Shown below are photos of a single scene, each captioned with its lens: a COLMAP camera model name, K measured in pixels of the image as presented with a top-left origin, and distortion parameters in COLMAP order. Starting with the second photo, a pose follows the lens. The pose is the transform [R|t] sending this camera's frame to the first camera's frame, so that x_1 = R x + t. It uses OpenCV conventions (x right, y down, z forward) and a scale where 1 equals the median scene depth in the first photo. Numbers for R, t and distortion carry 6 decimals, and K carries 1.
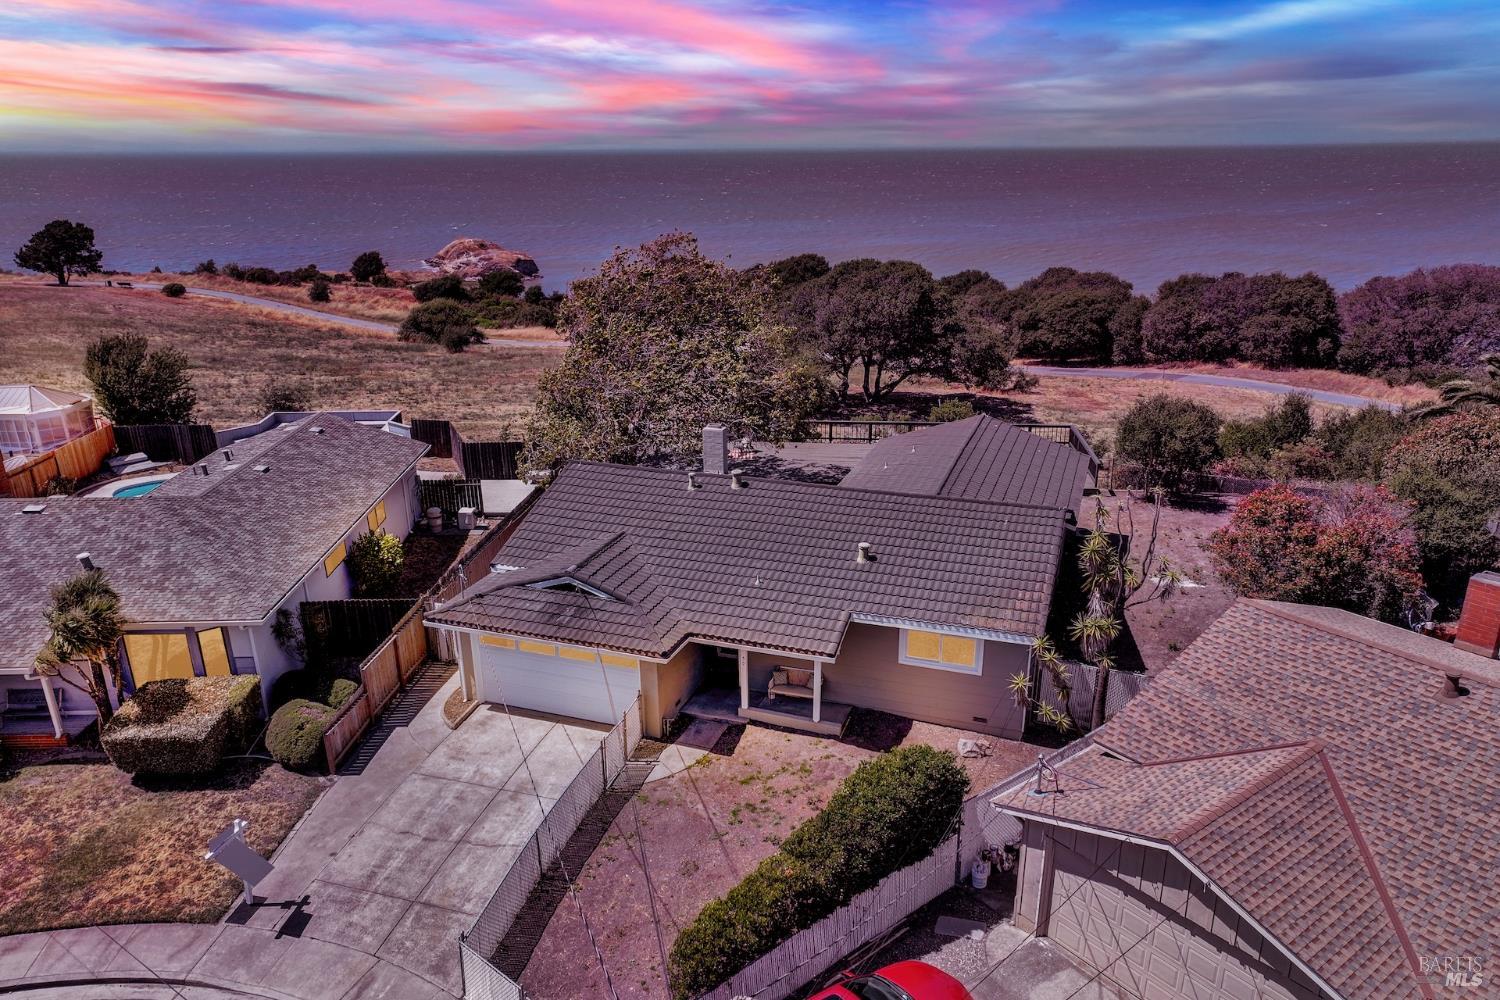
lens RADIAL K [[1053.1, 0, 757.0], [0, 1053.1, 552.3], [0, 0, 1]] dist [0.005480, 0.005276]
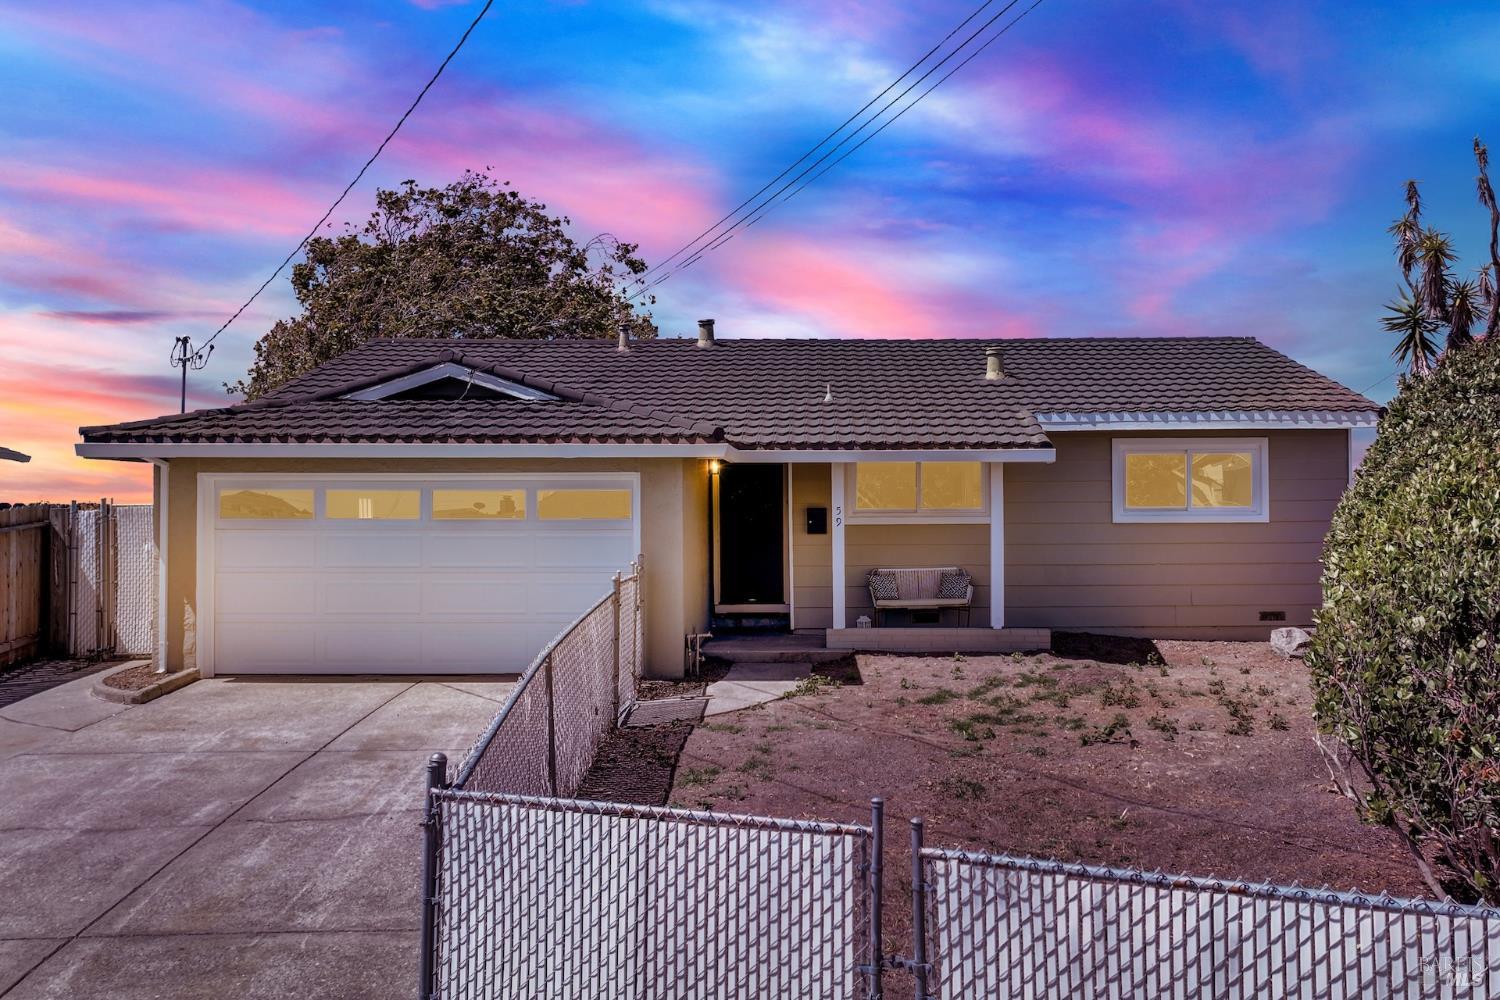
lens RADIAL K [[1168.8, 0, 810.7], [0, 1168.8, 498.5], [0, 0, 1]] dist [0.002468, 0.001401]
pose [[0.943820, 0.008519, 0.330349, -0.194739], [0.118169, 0.924867, -0.361464, 0.277683], [-0.308609, 0.380195, 0.871902, 0.514033]]
